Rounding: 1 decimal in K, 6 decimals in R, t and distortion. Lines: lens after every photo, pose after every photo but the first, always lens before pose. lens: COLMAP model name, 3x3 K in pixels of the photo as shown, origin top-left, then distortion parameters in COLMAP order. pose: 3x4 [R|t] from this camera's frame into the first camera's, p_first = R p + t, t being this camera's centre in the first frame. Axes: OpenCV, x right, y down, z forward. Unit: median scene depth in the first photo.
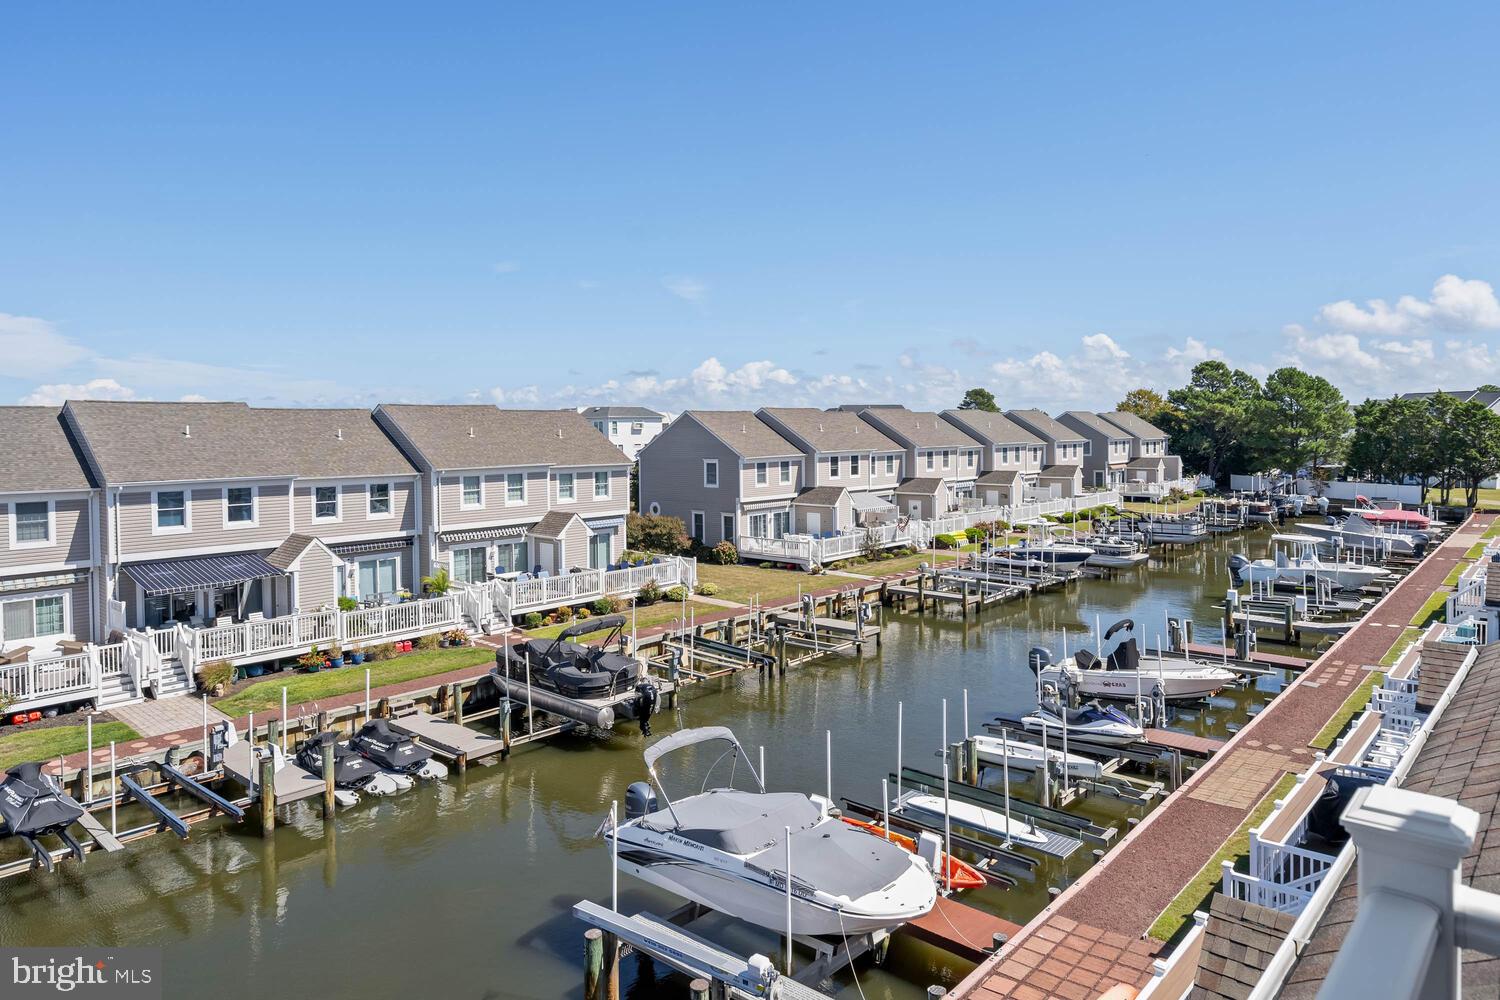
lens RADIAL K [[969.6, 0, 760.0], [0, 969.6, 503.2], [0, 0, 1]] dist [0.003005, 0.004934]
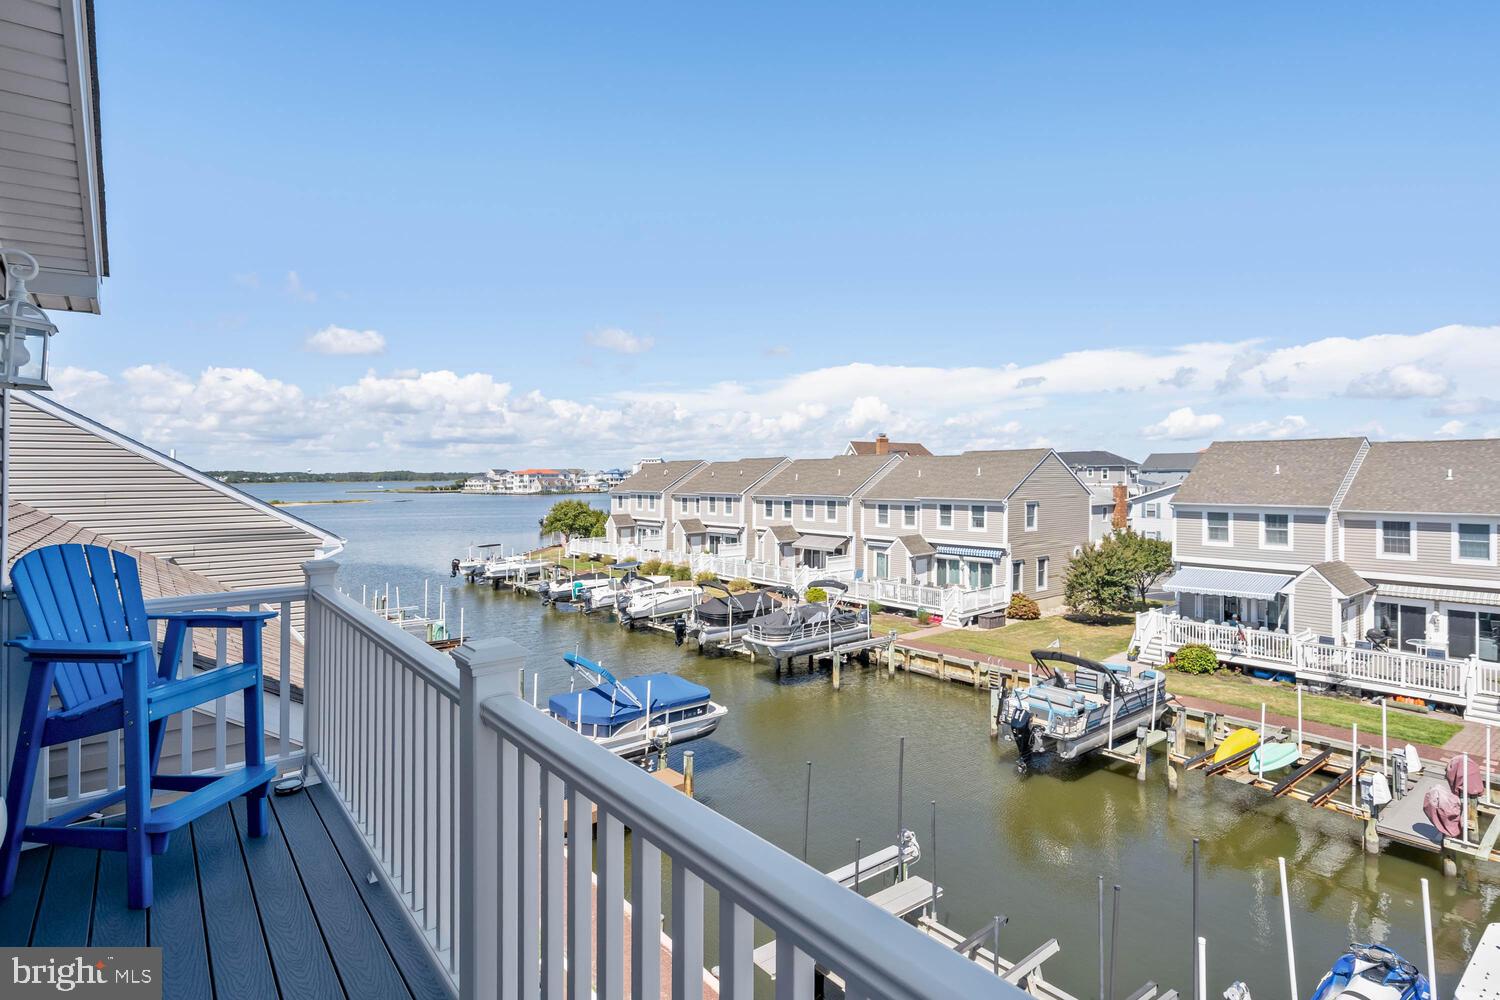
lens RADIAL K [[790.3, 0, 733.4], [0, 790.3, 477.6], [0, 0, 1]] dist [-0.004467, 0.004789]
pose [[-0.218266, 0.015972, -0.975759, 0.458783], [-0.060404, 0.997728, 0.029843, -0.044694], [0.974018, 0.065454, -0.216805, 0.519139]]
